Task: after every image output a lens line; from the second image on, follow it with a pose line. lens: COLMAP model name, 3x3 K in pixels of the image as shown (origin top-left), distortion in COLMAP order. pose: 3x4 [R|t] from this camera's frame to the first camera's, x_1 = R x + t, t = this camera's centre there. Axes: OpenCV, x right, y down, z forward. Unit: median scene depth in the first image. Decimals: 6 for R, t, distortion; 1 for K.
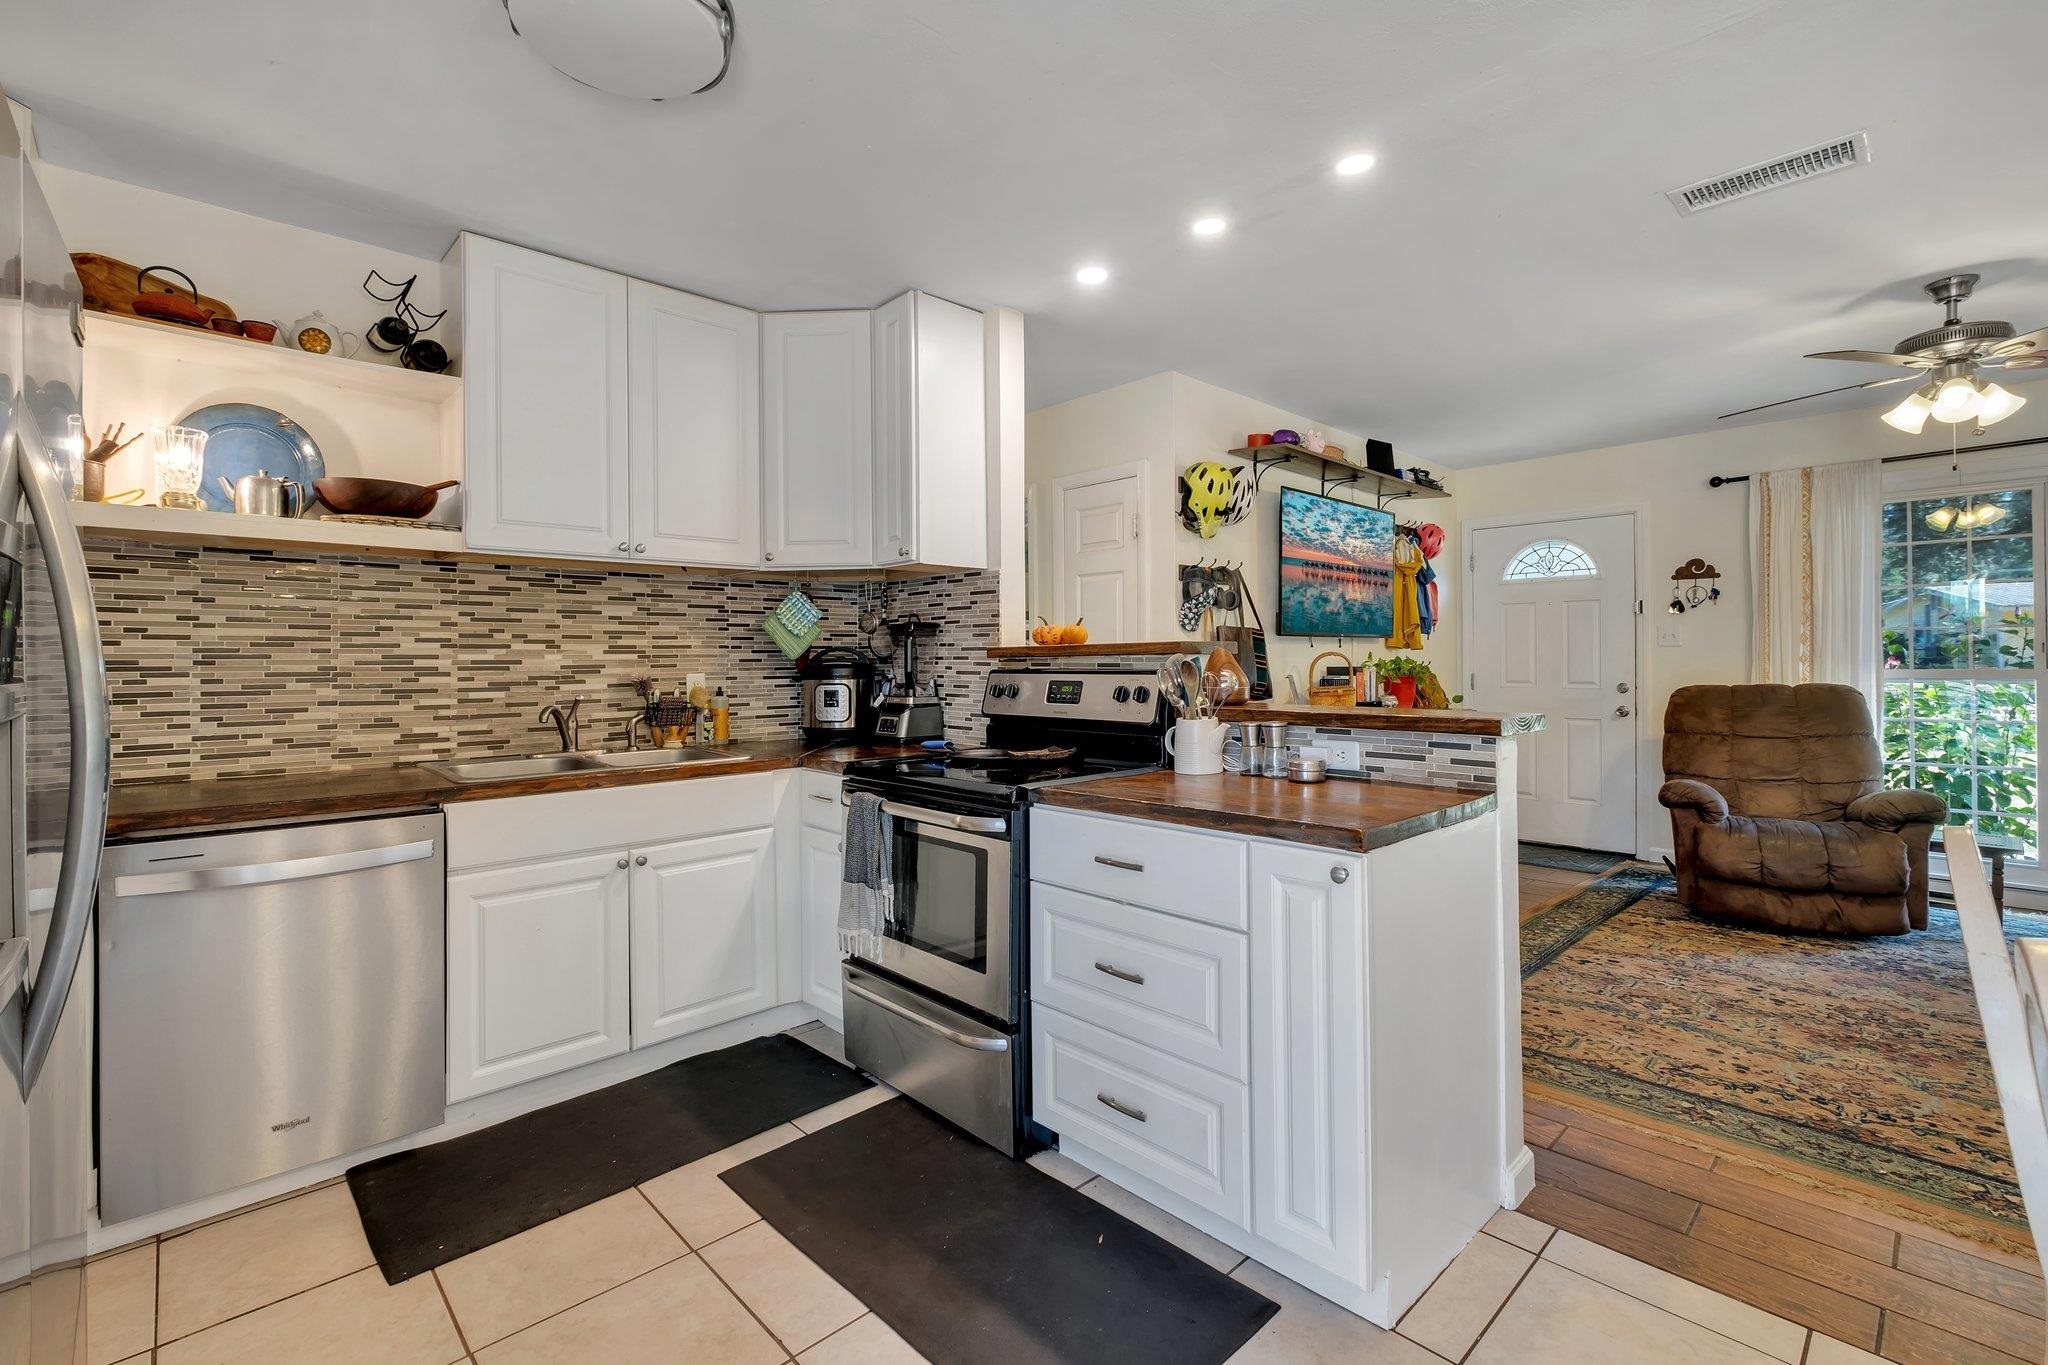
lens RADIAL K [[893.3, 0, 1012.0], [0, 893.3, 656.2], [0, 0, 1]] dist [-0.006587, -0.000536]
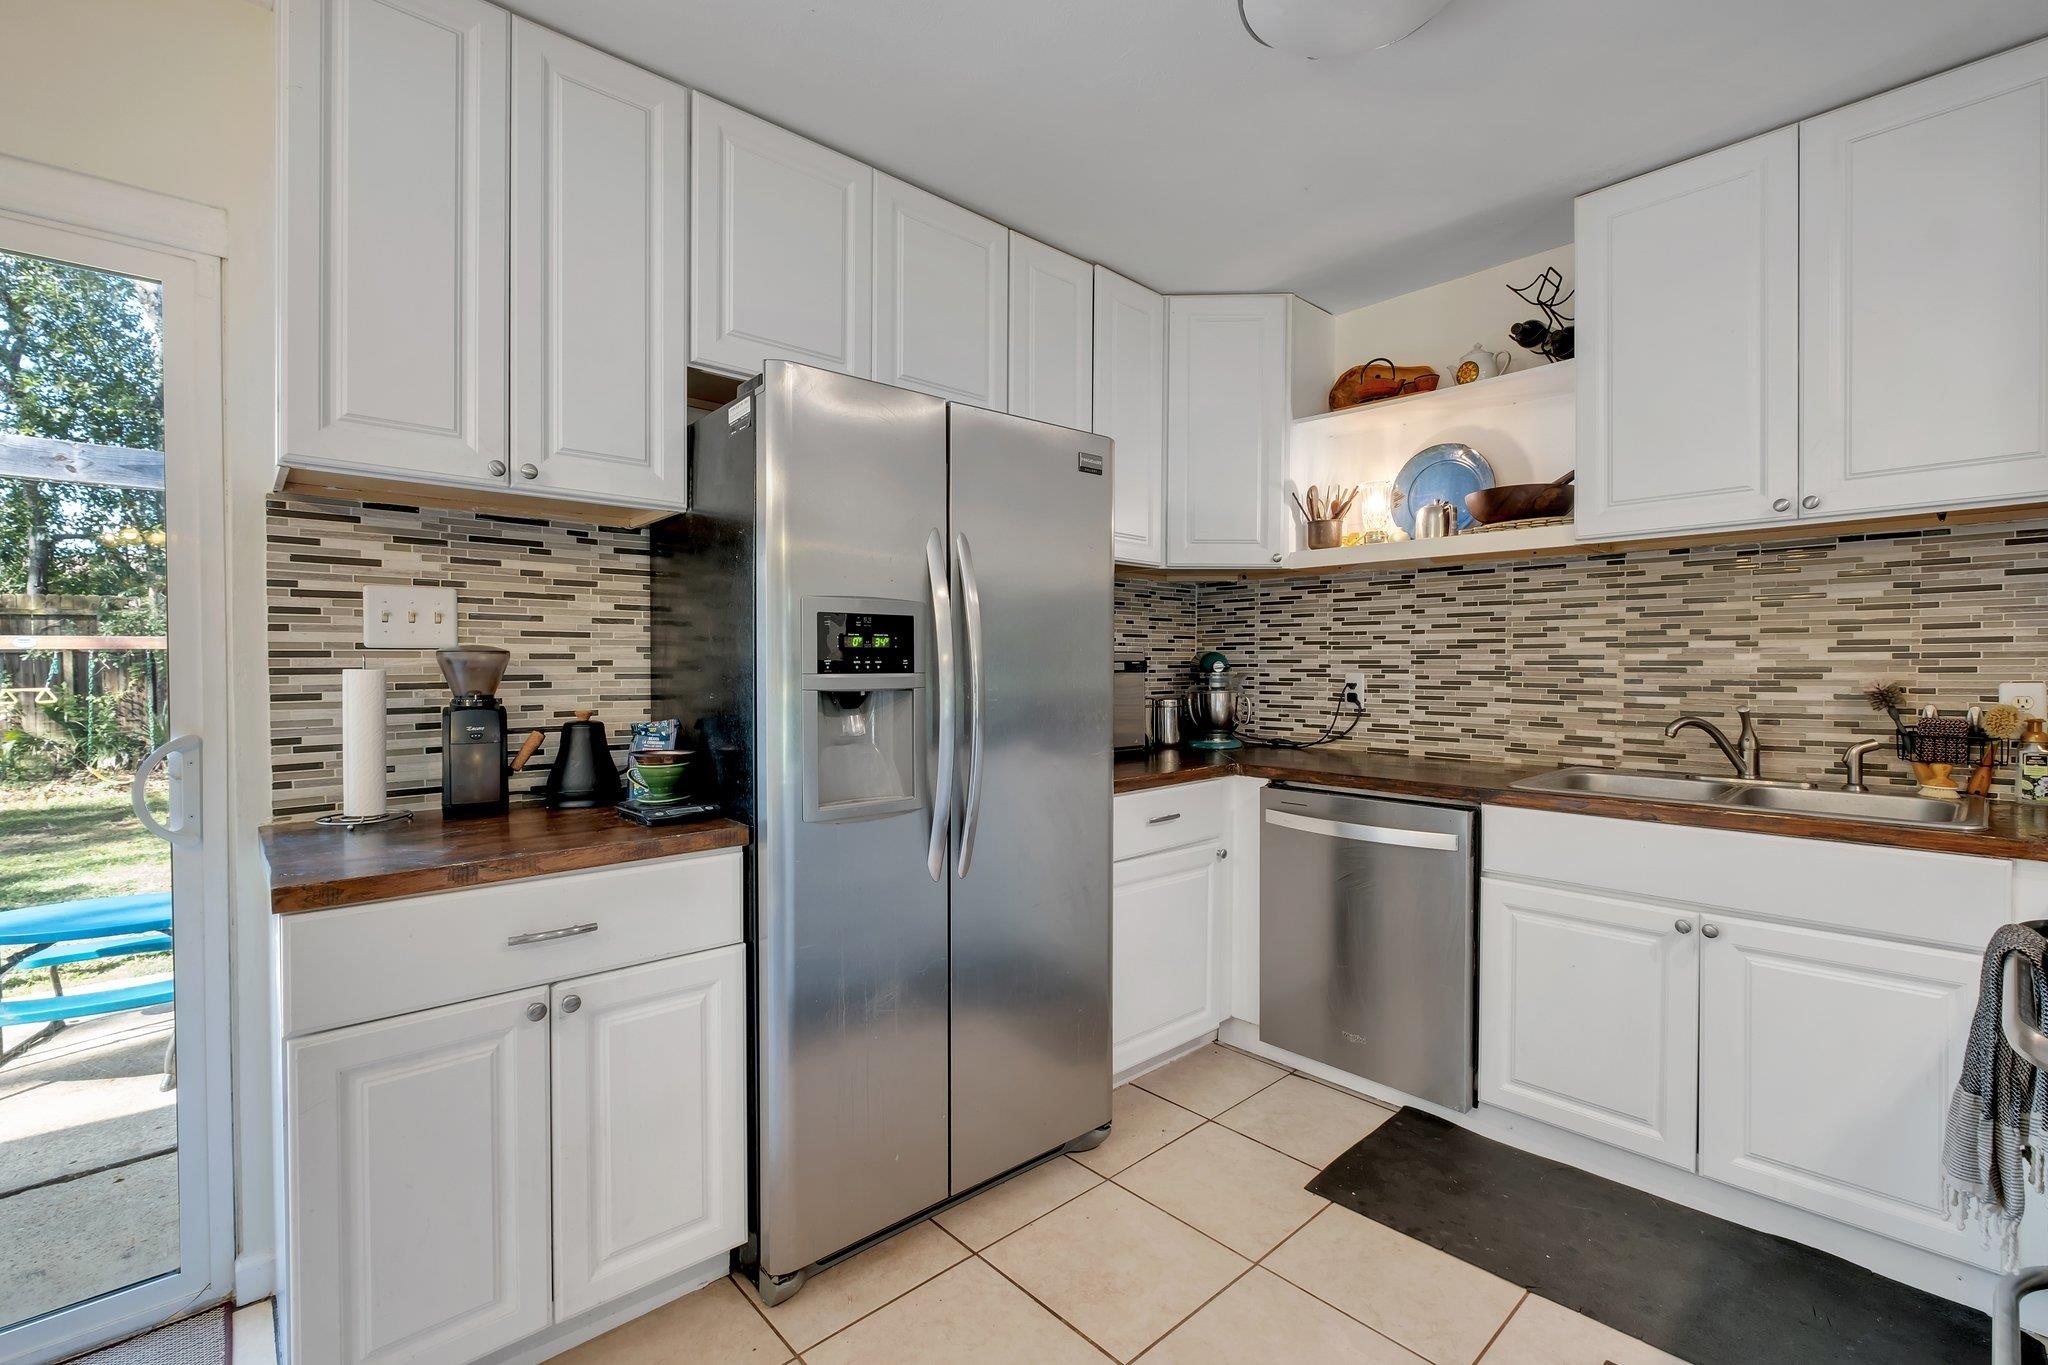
lens RADIAL K [[893.3, 0, 1024.7], [0, 893.3, 676.1], [0, 0, 1]] dist [-0.006587, -0.000536]
pose [[-0.008010, 0.022404, -0.999717, 0.284777], [0.005935, 0.999732, 0.022357, -0.003421], [0.999950, -0.005754, -0.008141, 0.378243]]
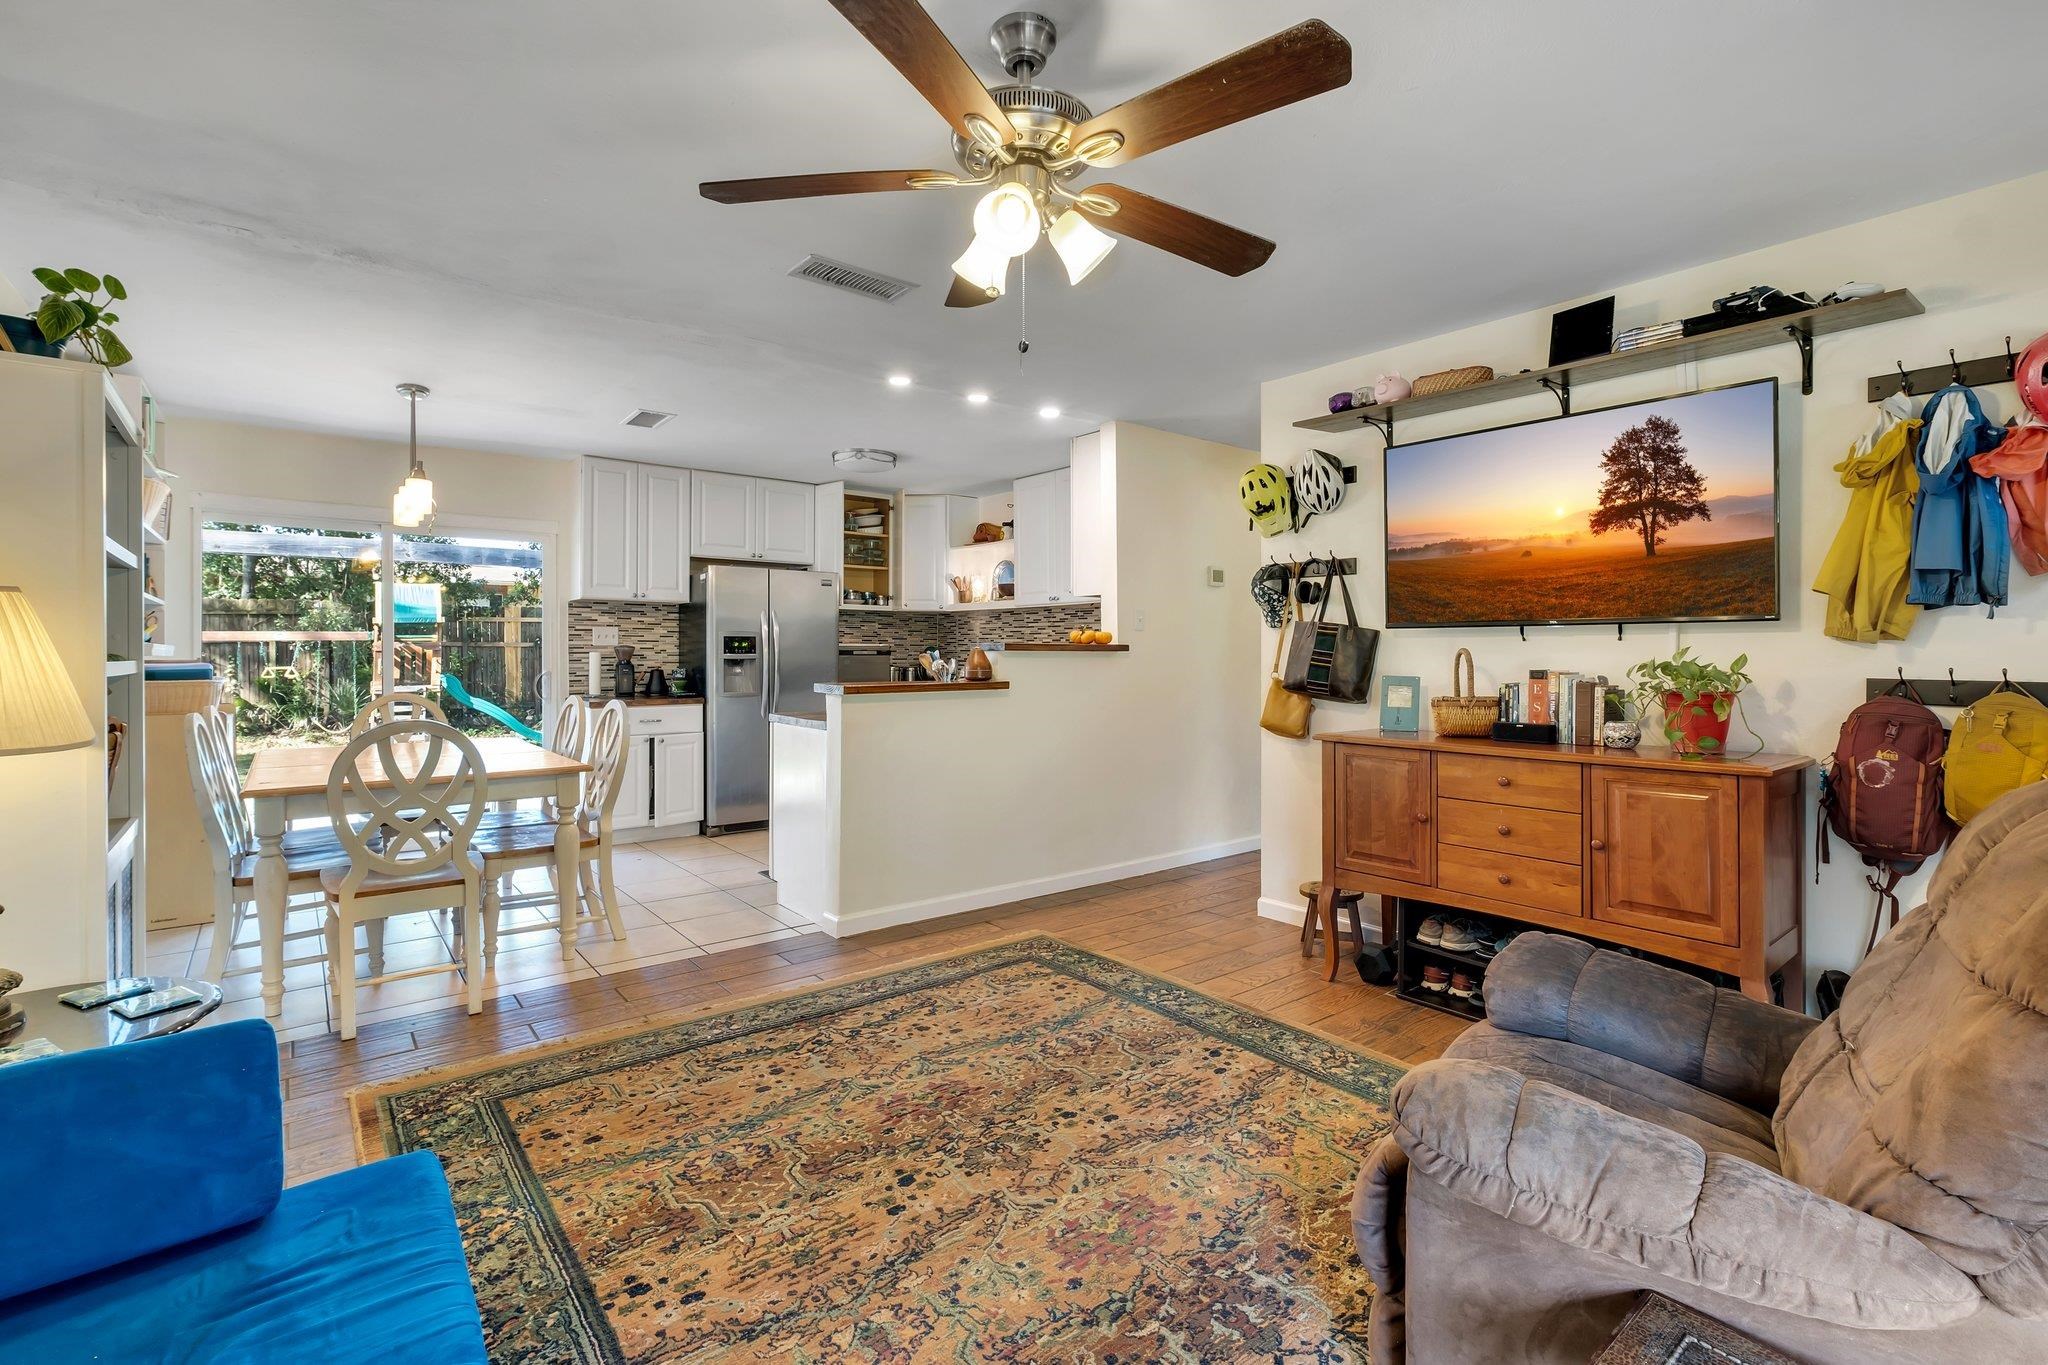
lens RADIAL K [[913.6, 0, 1037.0], [0, 913.6, 655.6], [0, 0, 1]] dist [-0.010661, -0.000415]
pose [[-0.061711, 0.012064, -0.998021, 1.707811], [0.002566, 0.999926, 0.011928, -0.012450], [0.998091, -0.001825, -0.061737, 1.067939]]
